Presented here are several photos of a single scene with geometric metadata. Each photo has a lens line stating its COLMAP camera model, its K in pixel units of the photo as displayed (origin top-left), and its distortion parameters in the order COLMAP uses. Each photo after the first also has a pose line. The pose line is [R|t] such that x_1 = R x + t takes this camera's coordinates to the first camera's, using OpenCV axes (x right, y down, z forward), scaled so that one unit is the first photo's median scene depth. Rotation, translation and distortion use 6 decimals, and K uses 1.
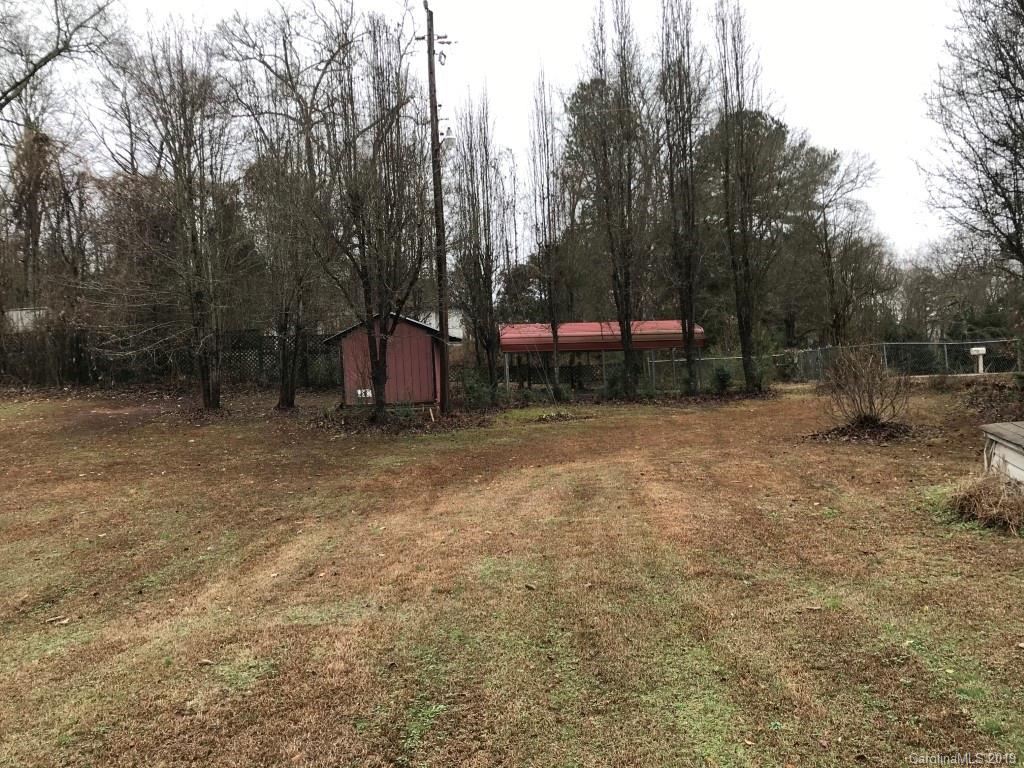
lens RADIAL K [[838.3, 0, 513.1], [0, 838.3, 383.5], [0, 0, 1]] dist [0.005081, 0.003330]
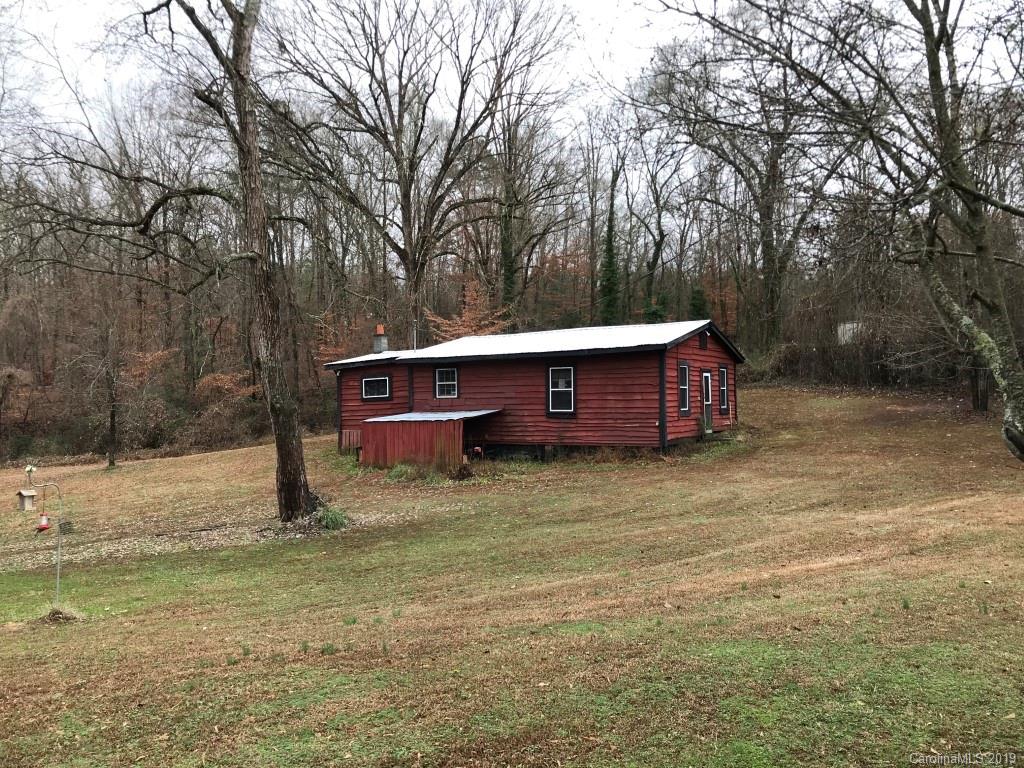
lens RADIAL K [[838.3, 0, 512.5], [0, 838.3, 383.6], [0, 0, 1]] dist [0.005081, 0.003330]
pose [[0.602962, 0.027645, -0.797291, 0.224090], [-0.018311, 0.999616, 0.020812, -0.024299], [0.797560, 0.002051, 0.603237, -0.309080]]
